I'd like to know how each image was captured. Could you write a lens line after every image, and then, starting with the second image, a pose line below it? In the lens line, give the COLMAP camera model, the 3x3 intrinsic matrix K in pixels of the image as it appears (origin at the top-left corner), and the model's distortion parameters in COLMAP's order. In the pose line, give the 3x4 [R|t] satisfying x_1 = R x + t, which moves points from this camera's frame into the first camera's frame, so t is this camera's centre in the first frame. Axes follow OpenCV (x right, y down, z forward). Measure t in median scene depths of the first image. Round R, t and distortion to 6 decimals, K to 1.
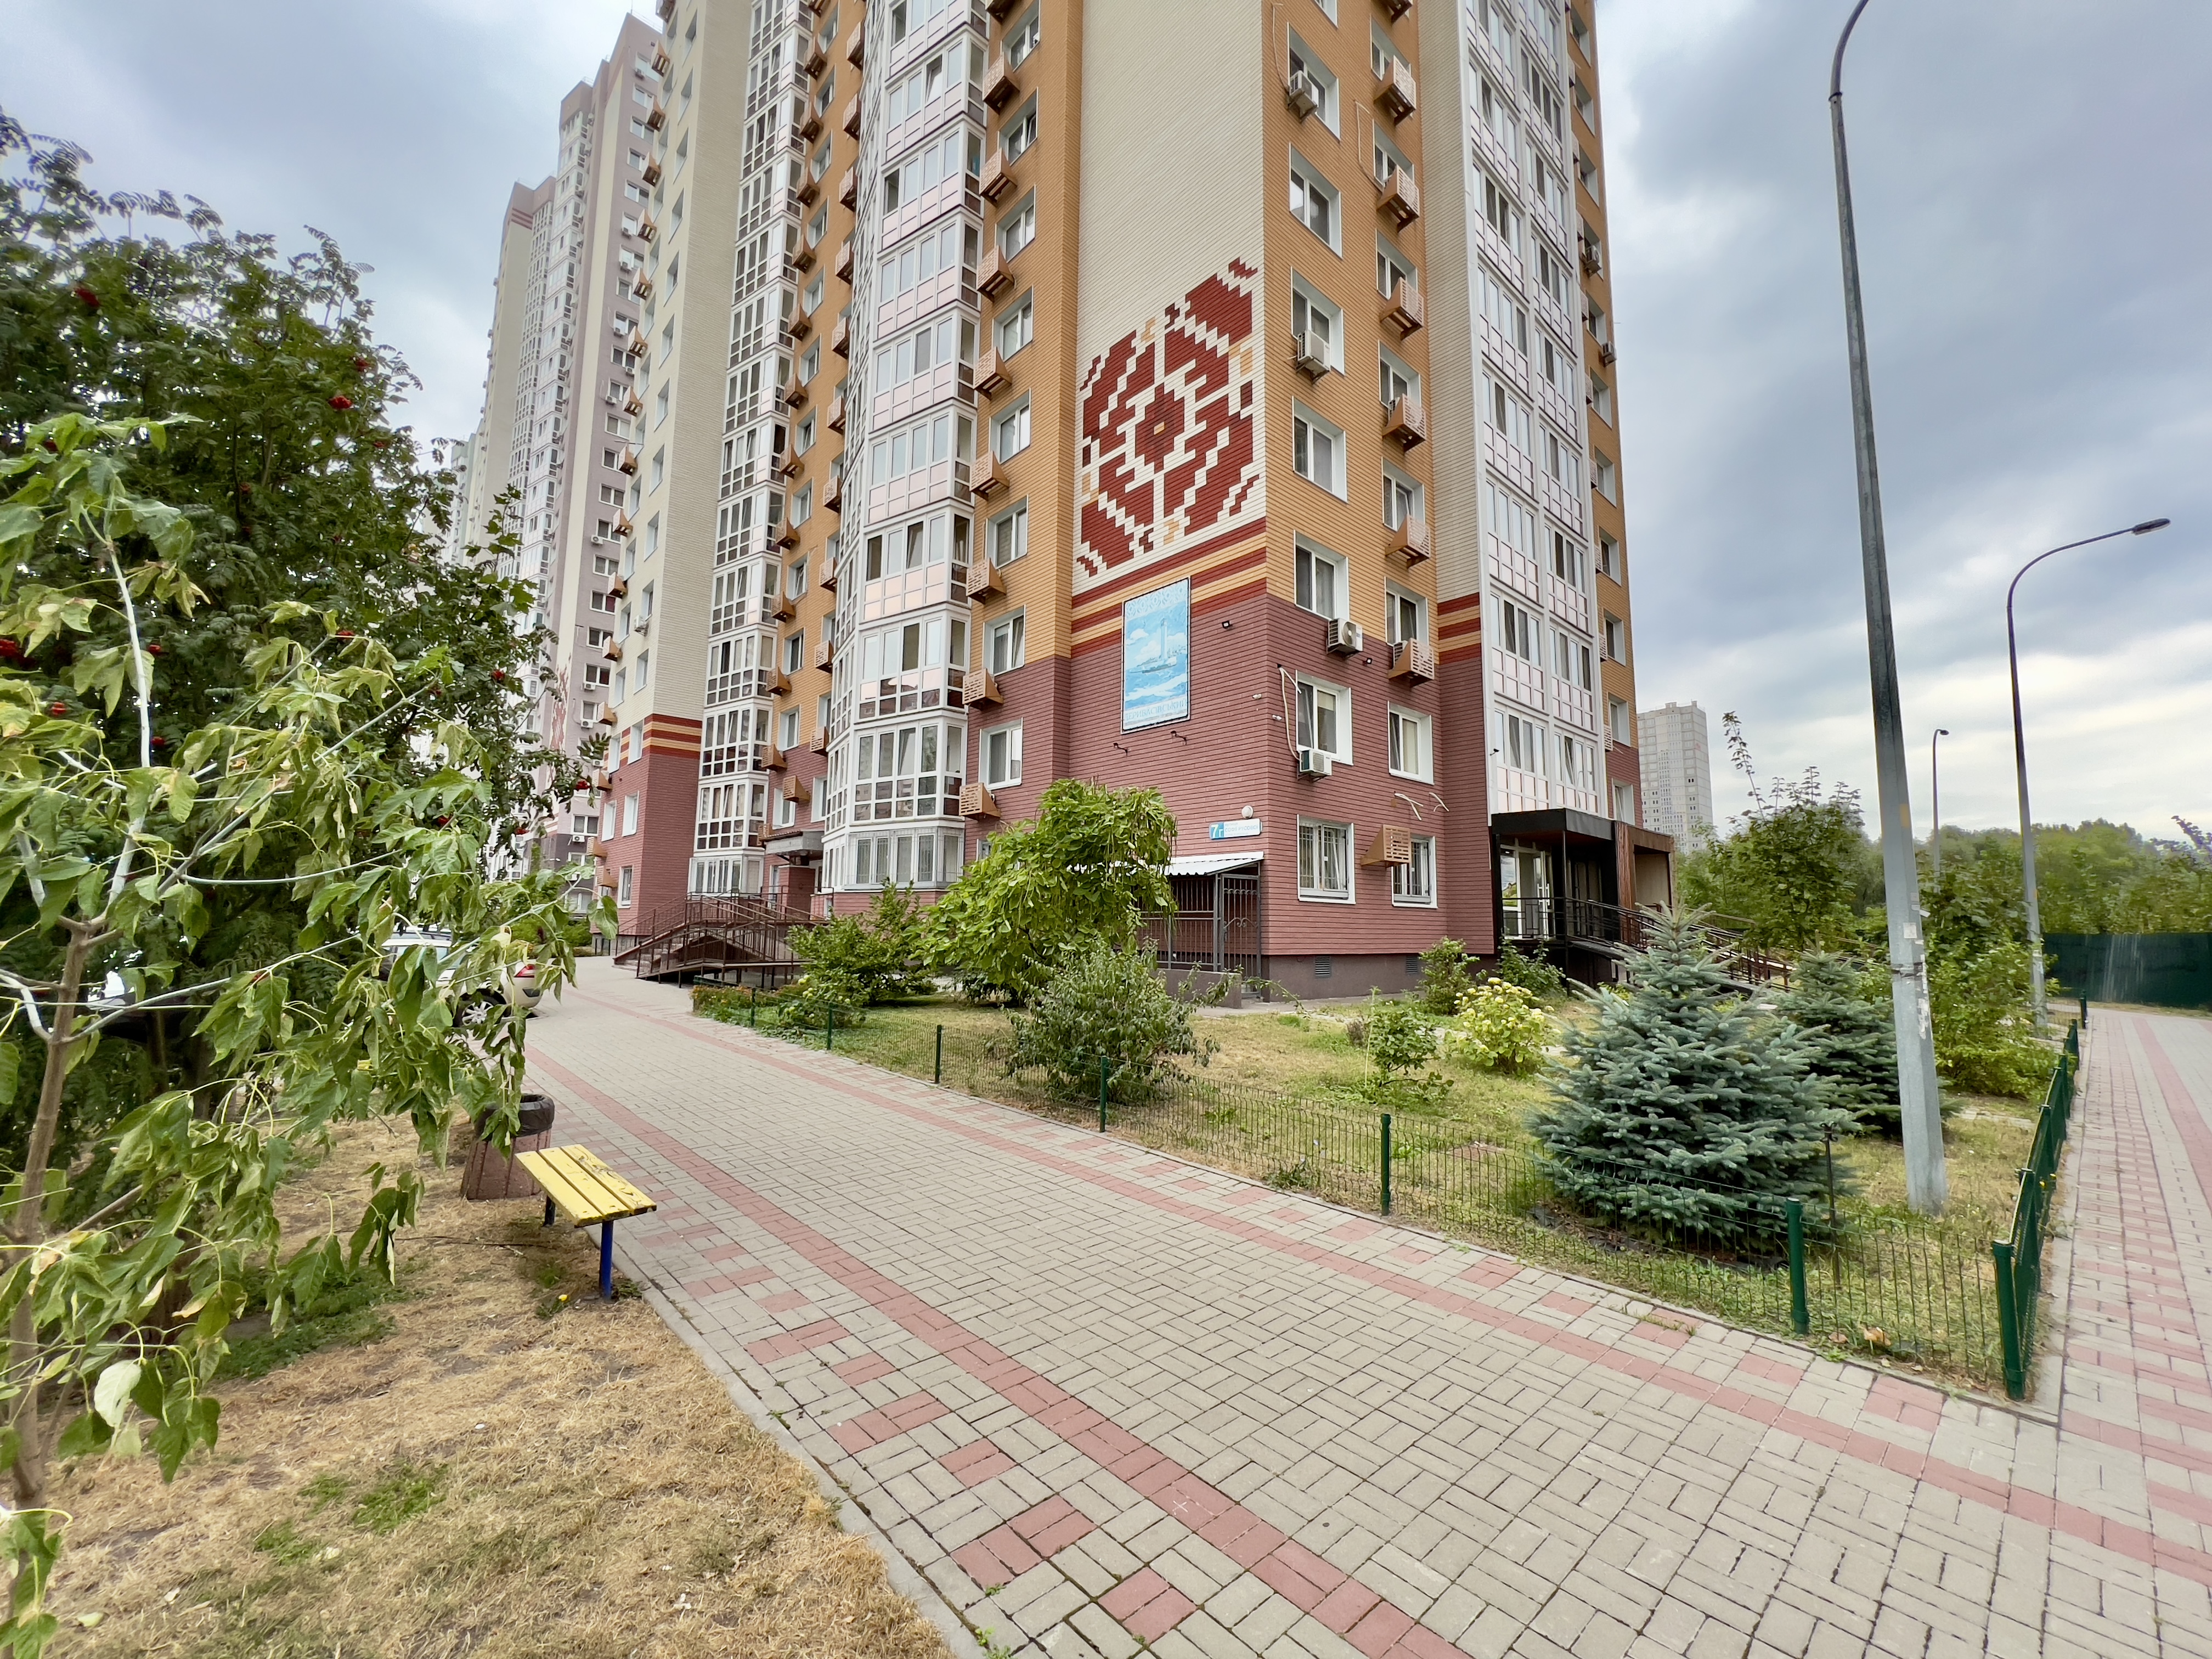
lens RADIAL K [[888.7, 0, 1105.8], [0, 888.7, 833.4], [0, 0, 1]] dist [0.003947, -0.000197]
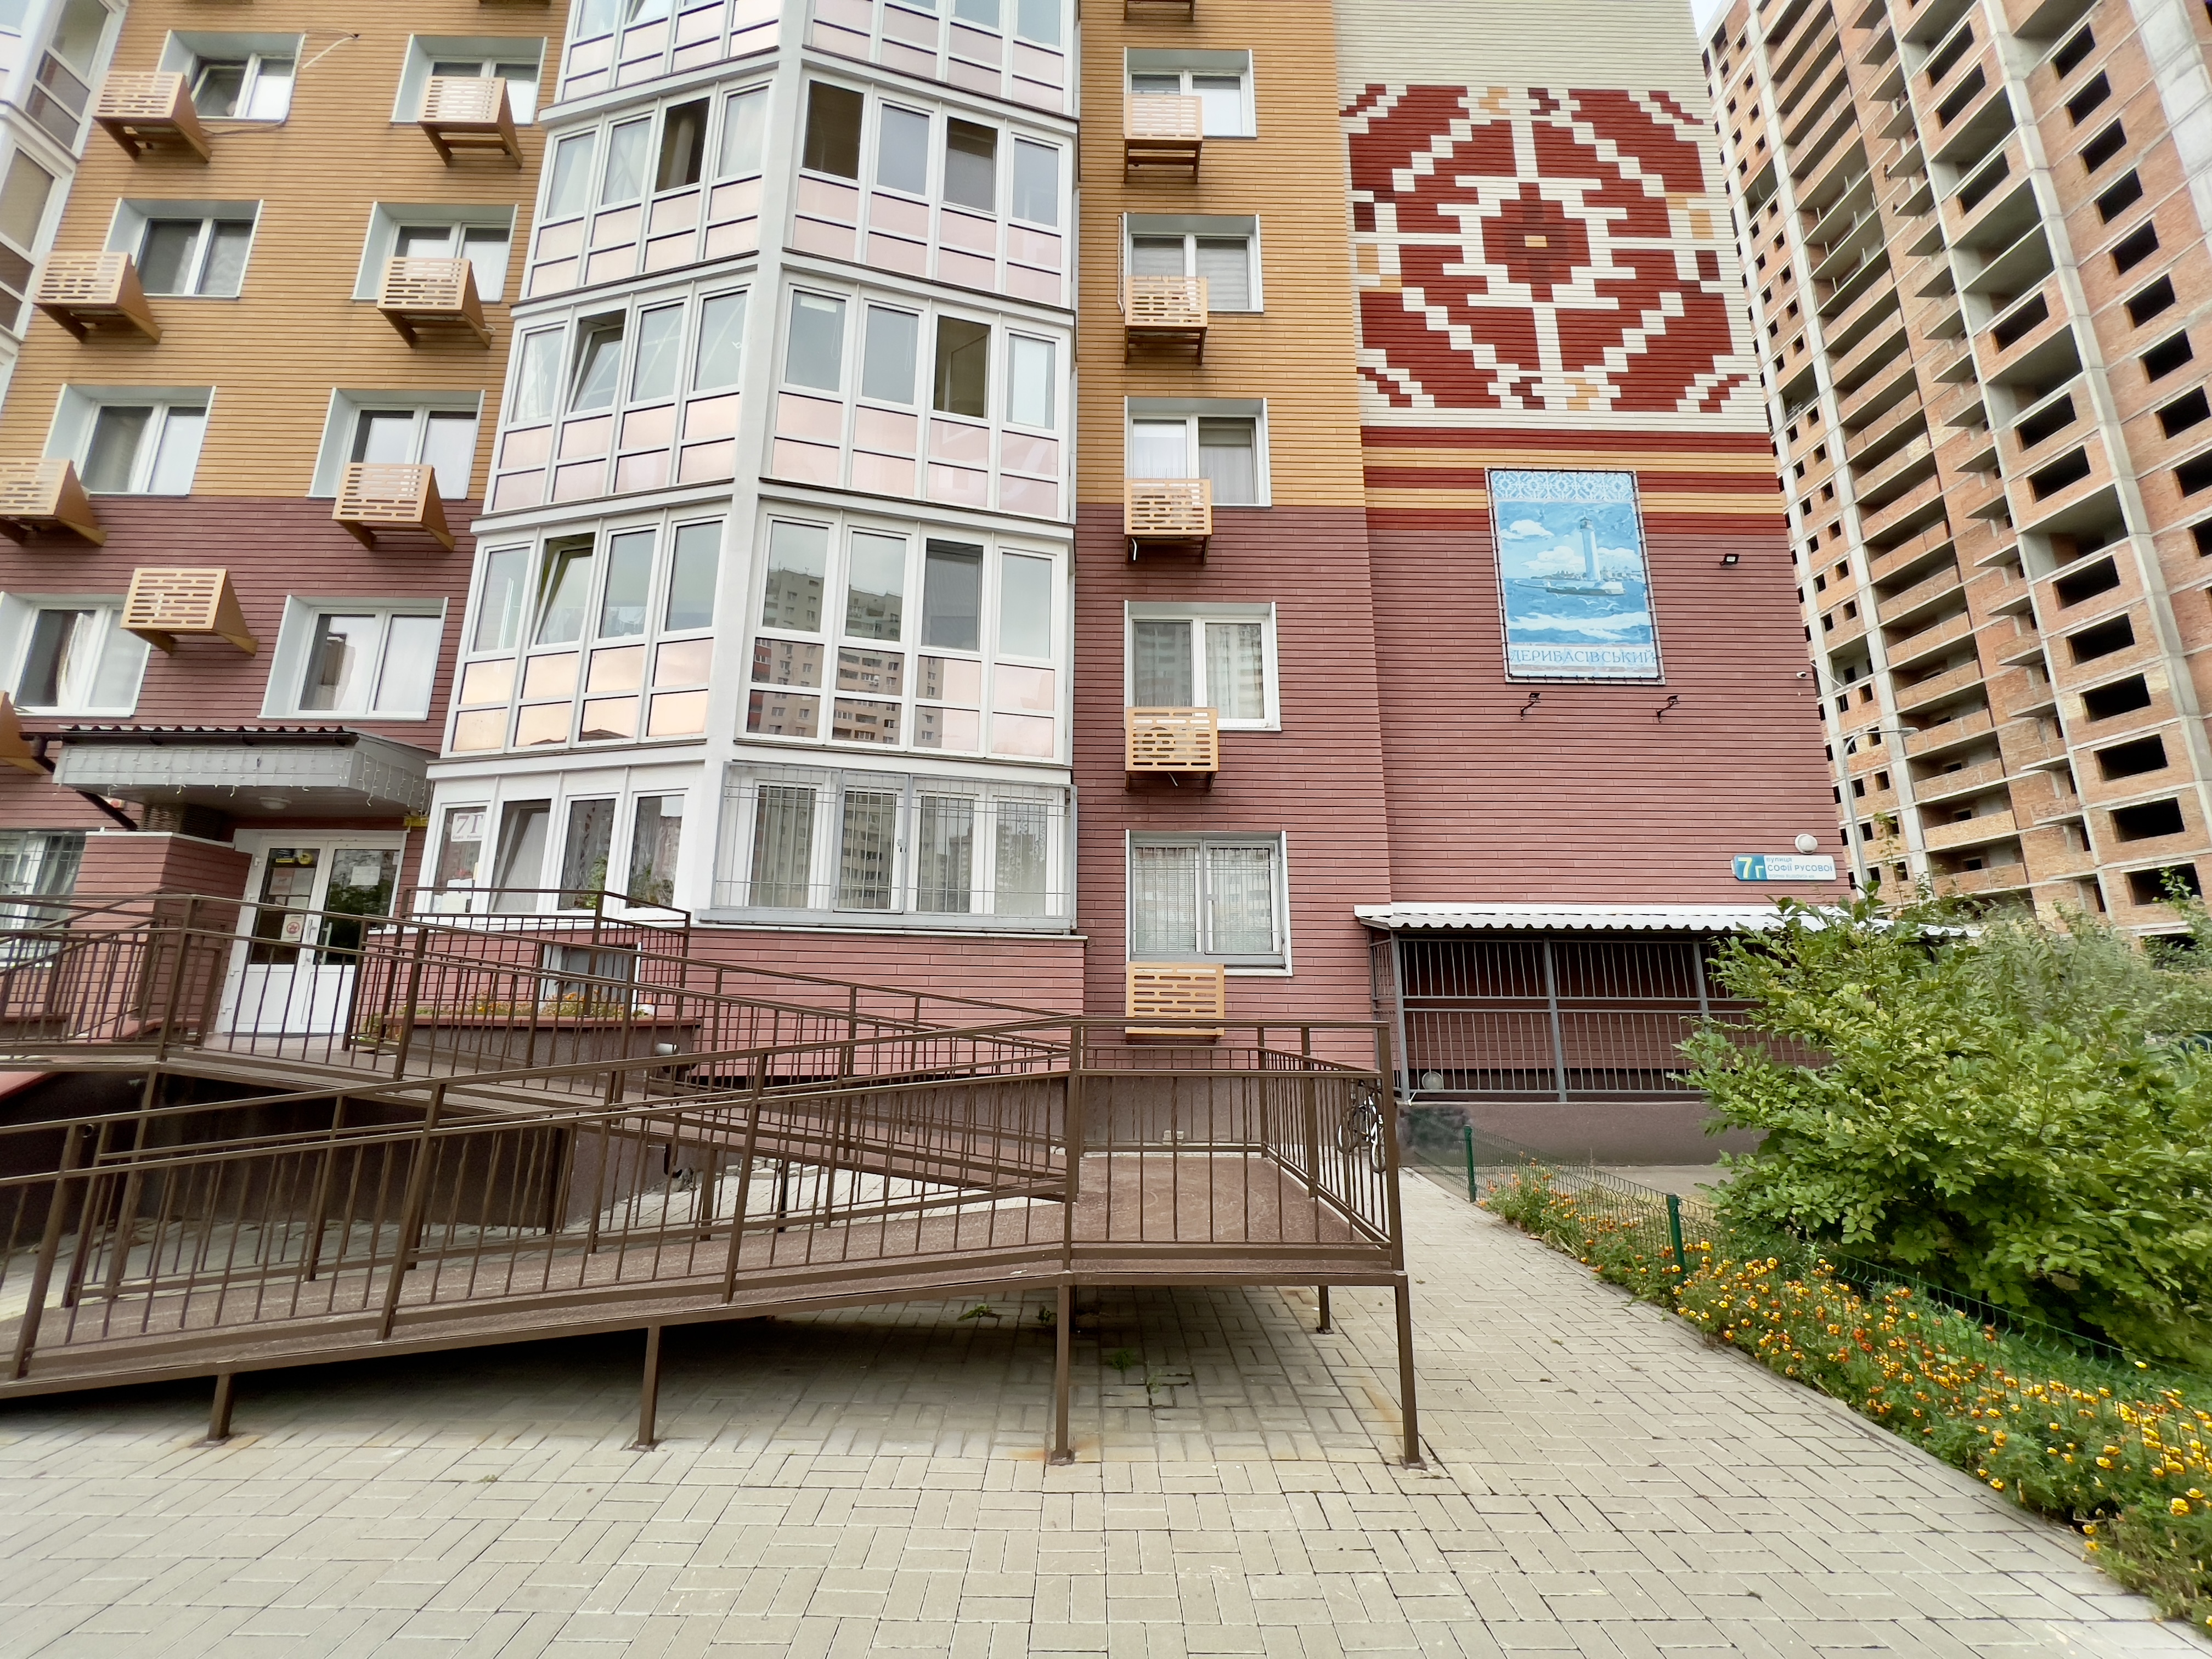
lens RADIAL K [[883.2, 0, 1107.8], [0, 883.2, 823.4], [0, 0, 1]] dist [0.001788, 0.000262]
pose [[0.654691, 0.147946, 0.741277, -0.563846], [-0.077112, 0.988615, -0.129205, 0.072514], [-0.751953, 0.027428, 0.658646, 0.826324]]
